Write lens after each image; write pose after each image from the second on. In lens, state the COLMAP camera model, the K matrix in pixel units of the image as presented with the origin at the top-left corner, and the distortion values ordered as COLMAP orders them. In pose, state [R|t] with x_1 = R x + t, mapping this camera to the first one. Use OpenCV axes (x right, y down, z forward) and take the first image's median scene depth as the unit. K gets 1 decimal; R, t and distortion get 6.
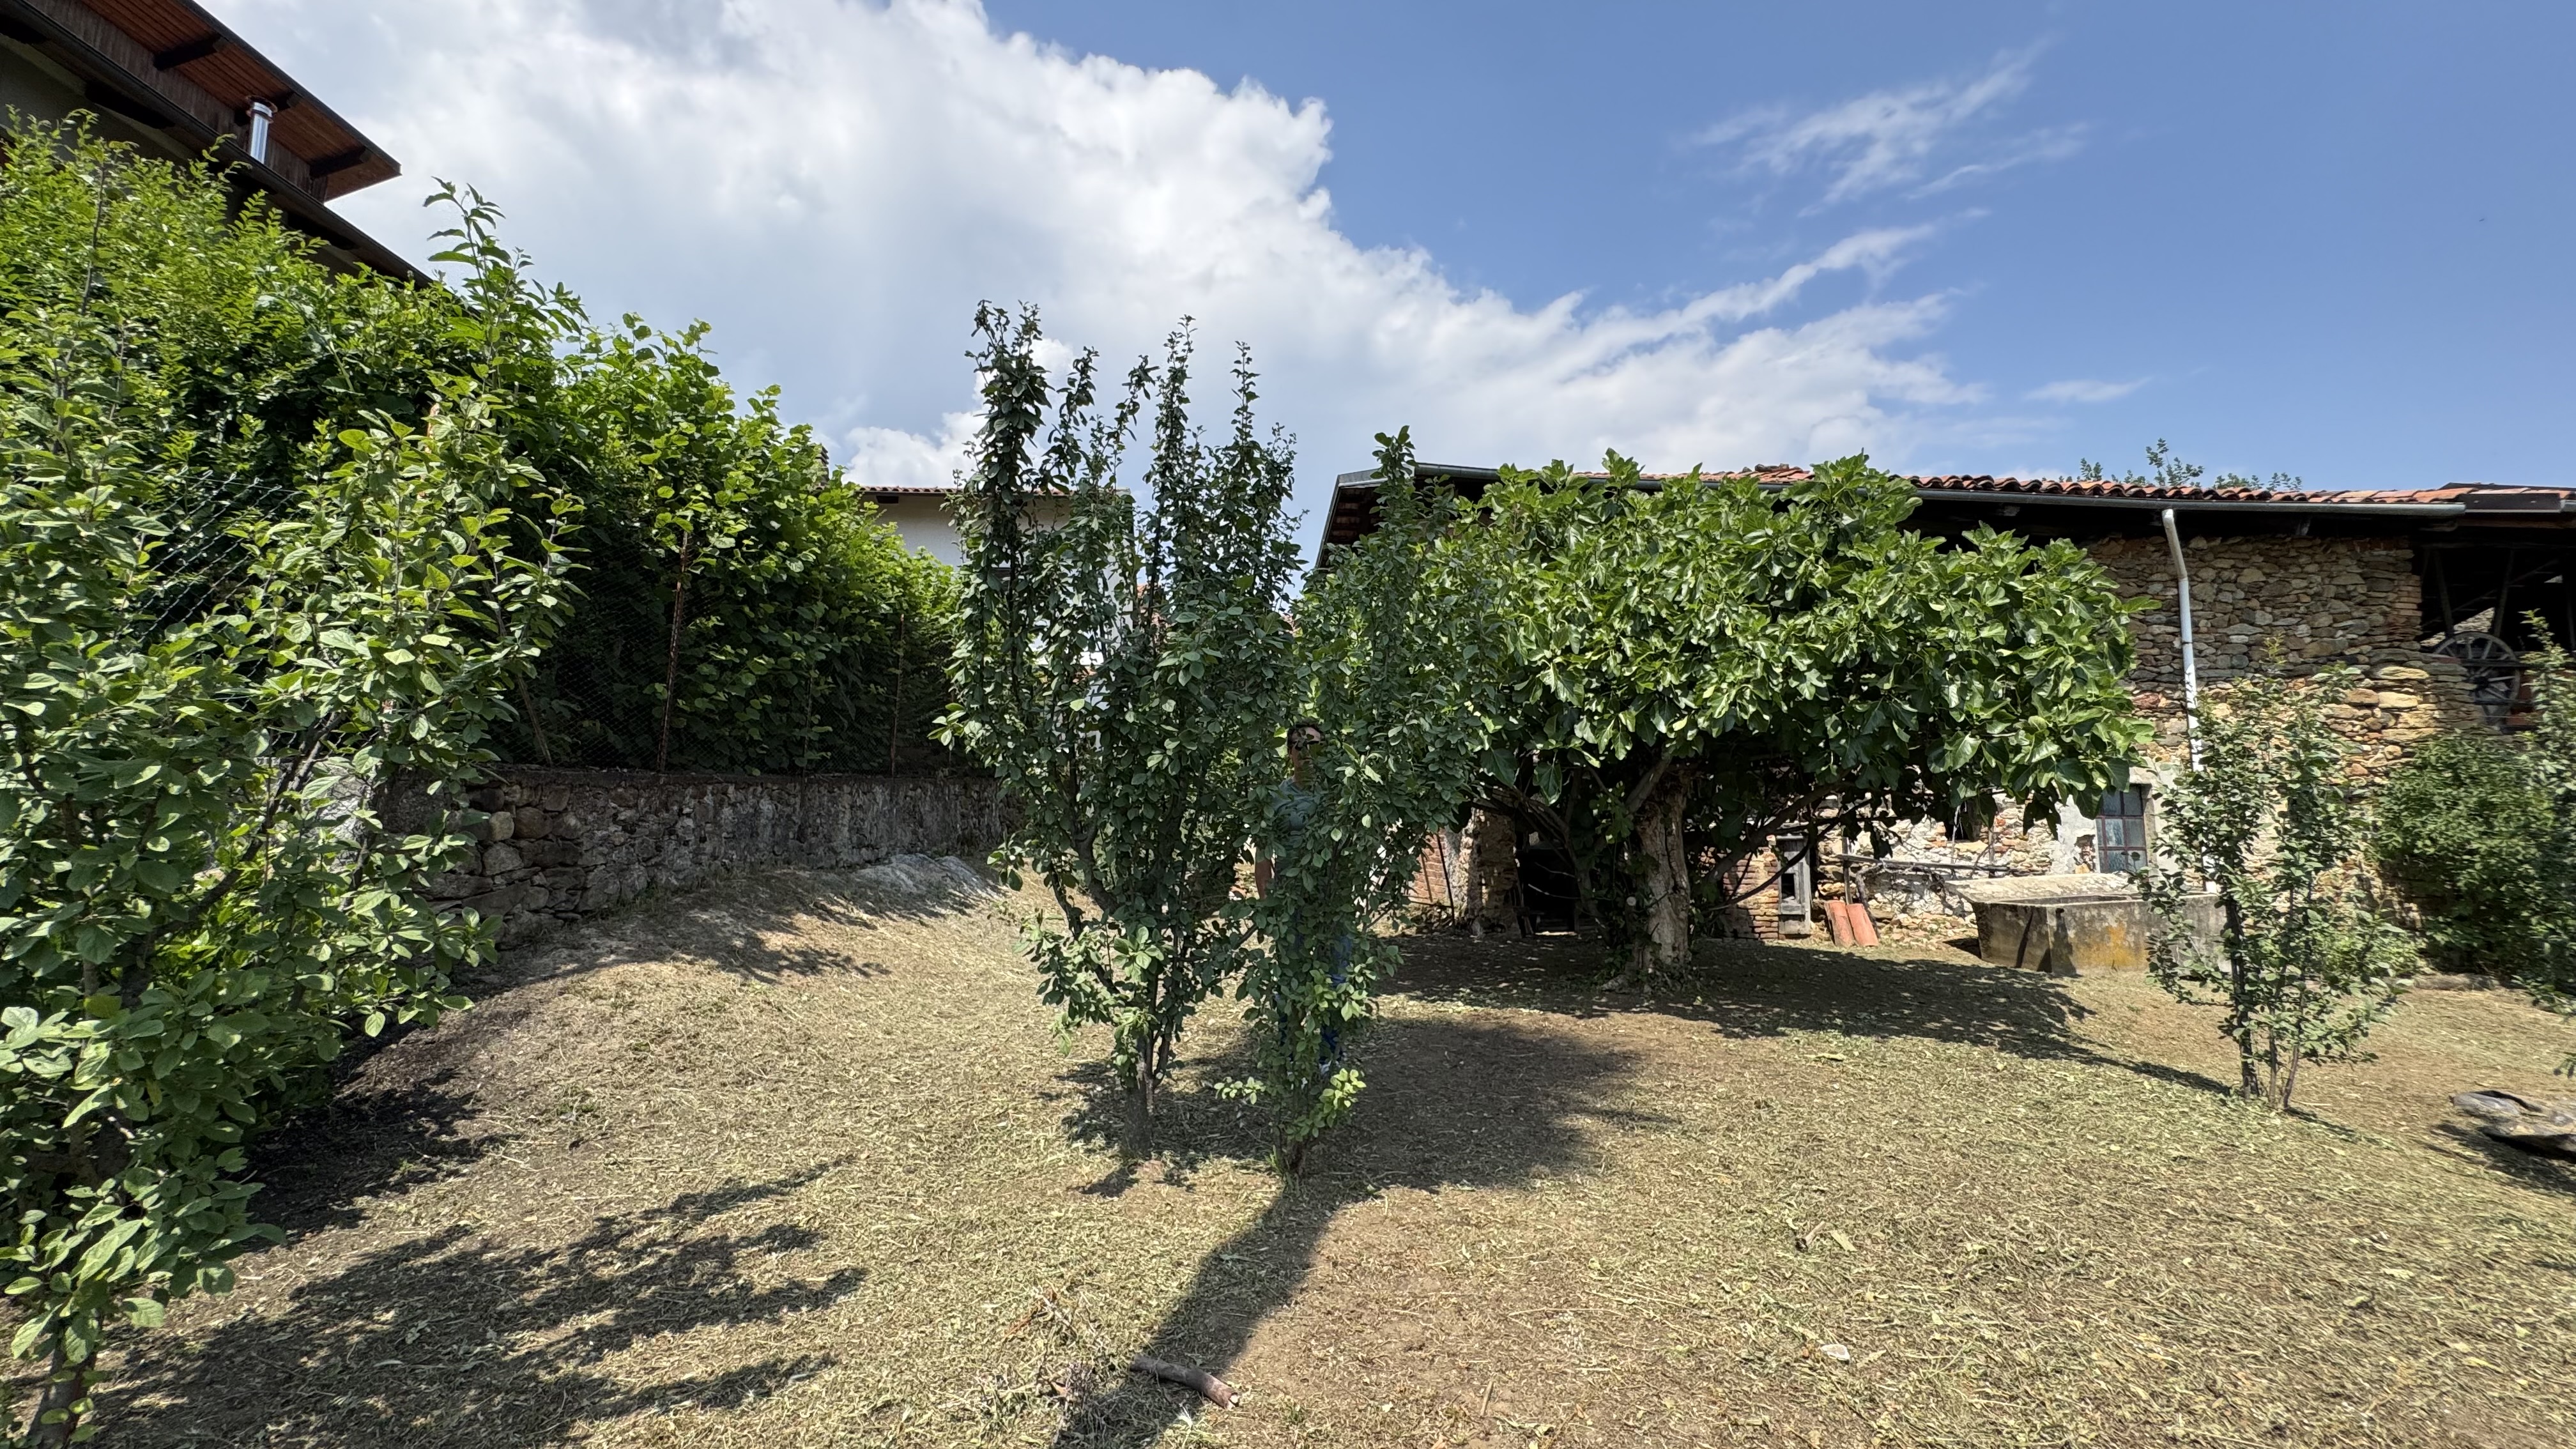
lens RADIAL K [[1029.6, 0, 1287.9], [0, 1029.6, 723.6], [0, 0, 1]] dist [-0.004992, 0.000127]
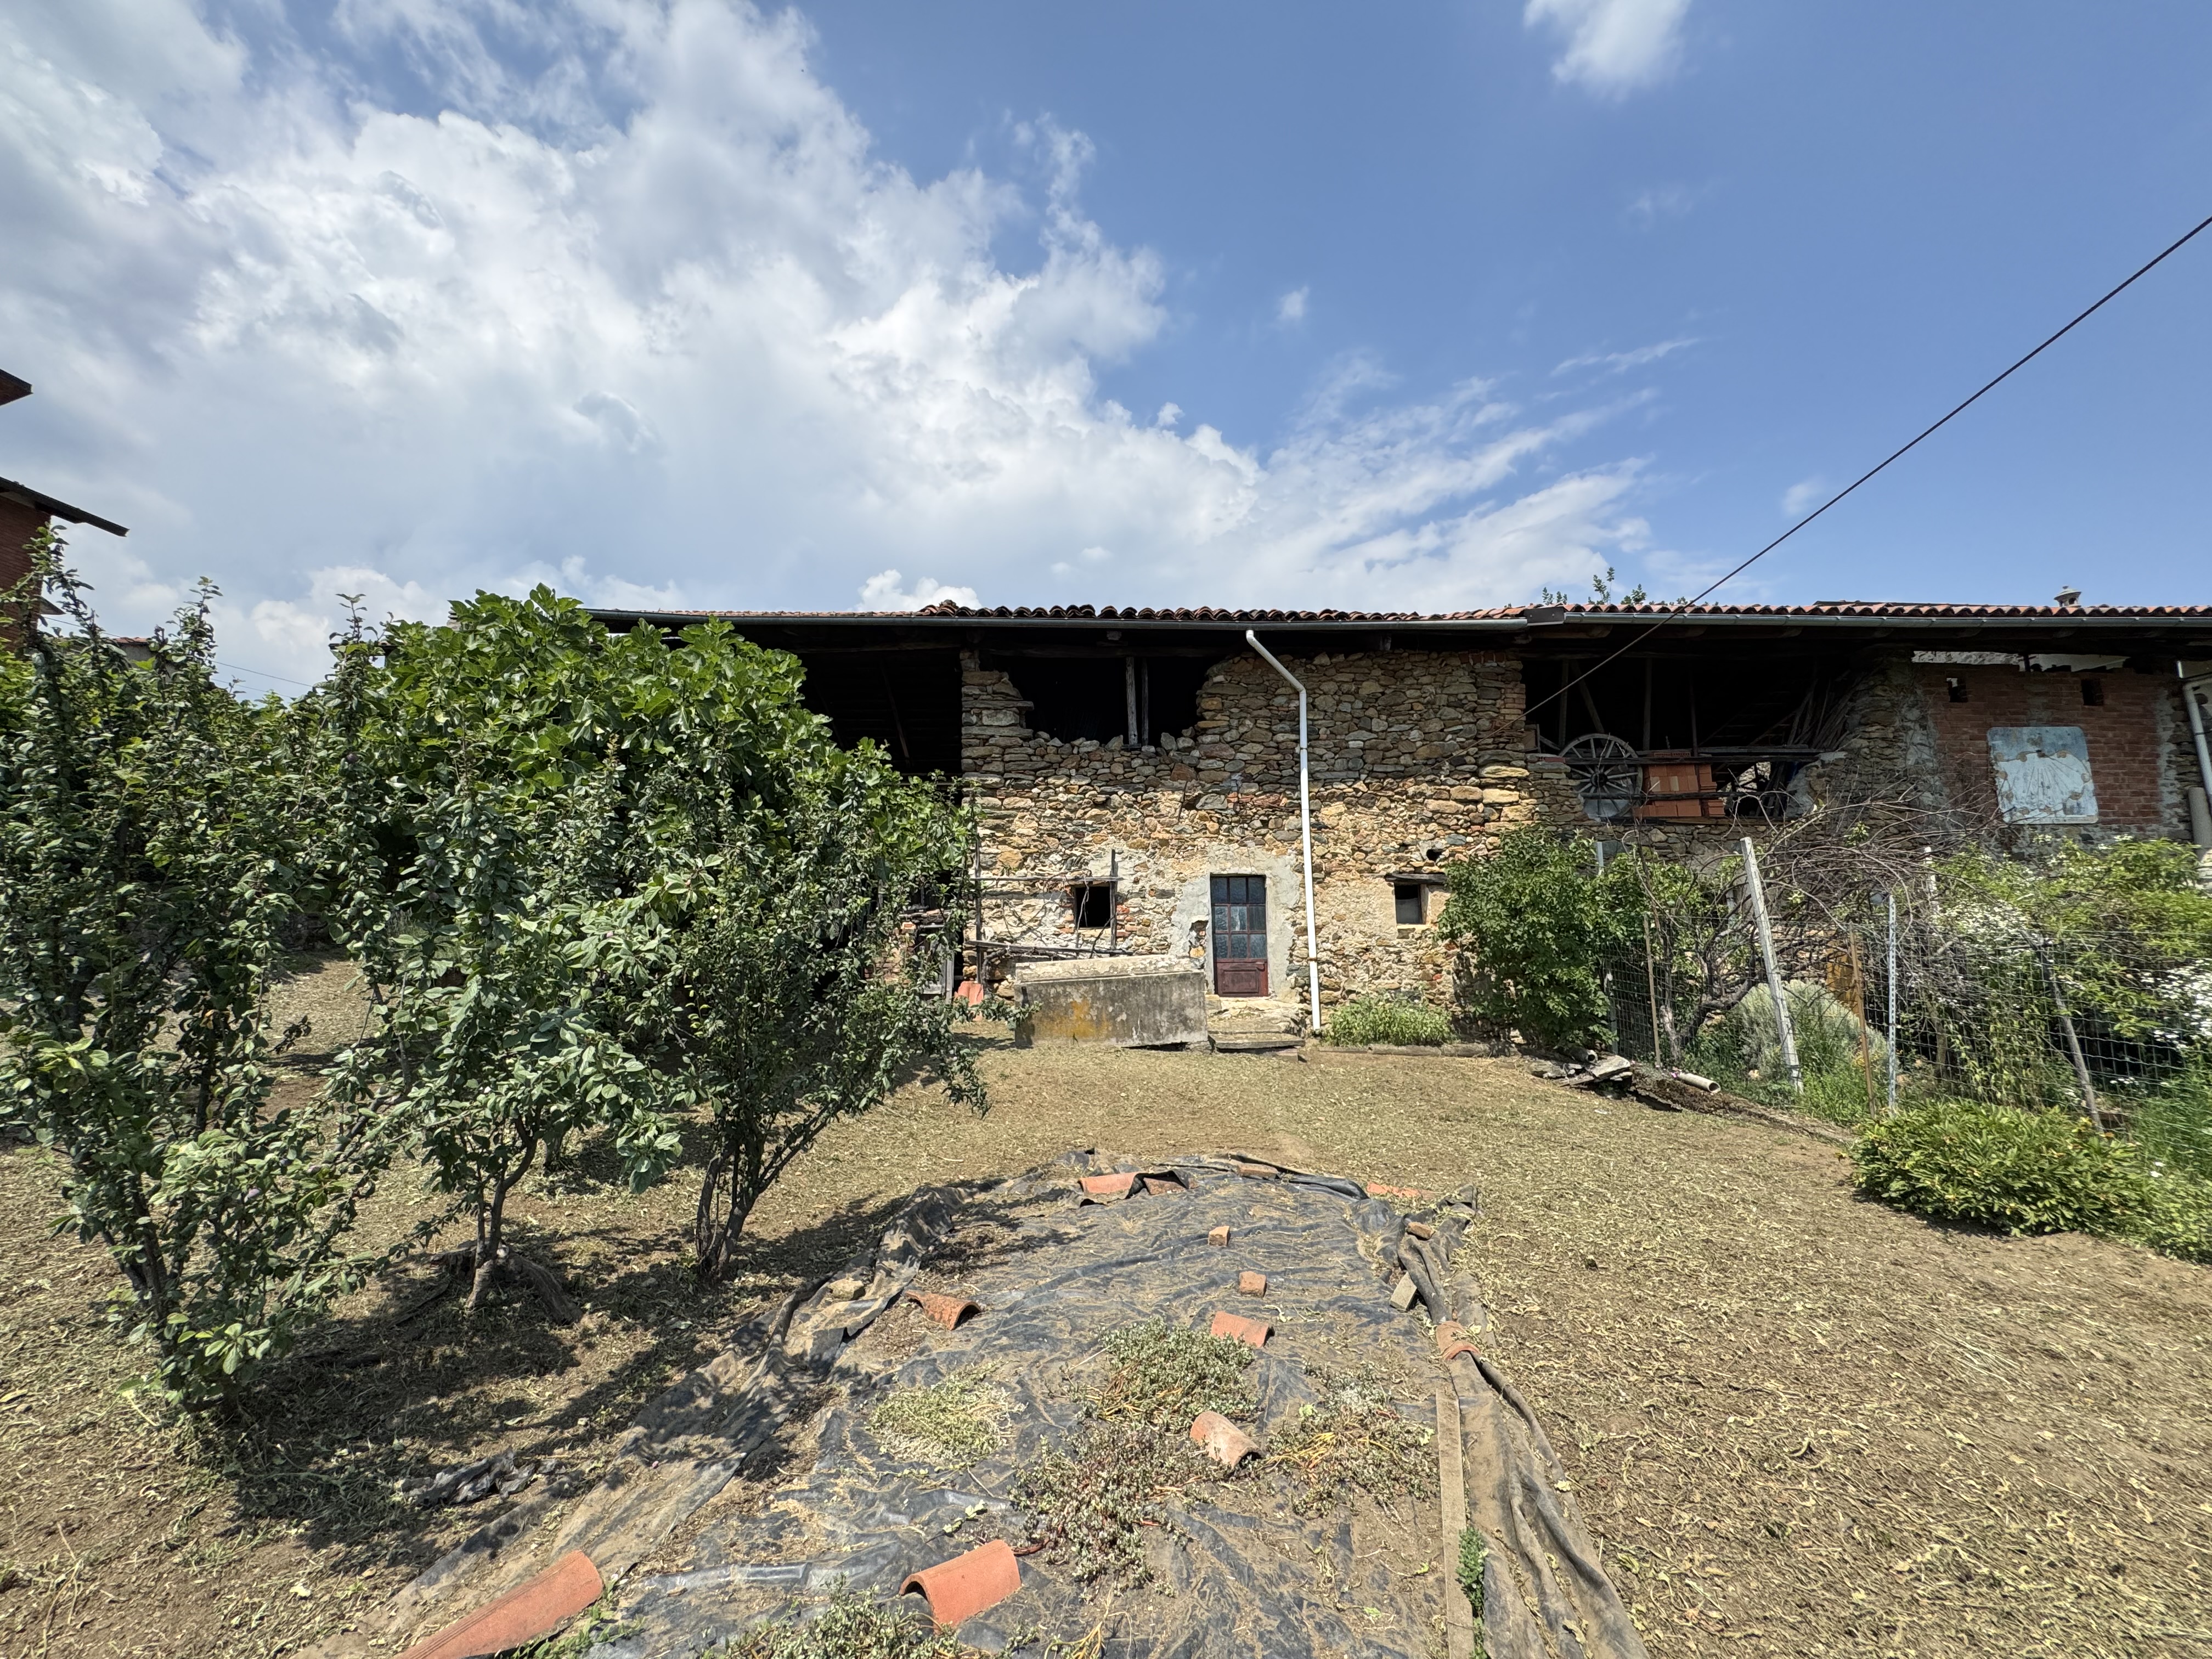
lens RADIAL K [[890.6, 0, 1106.0], [0, 890.6, 830.1], [0, 0, 1]] dist [-0.000075, 0.000011]
pose [[0.999213, -0.016927, -0.035884, 0.691113], [0.016943, 0.999856, 0.000140, 0.006594], [0.035877, -0.000748, 0.999356, 0.017363]]
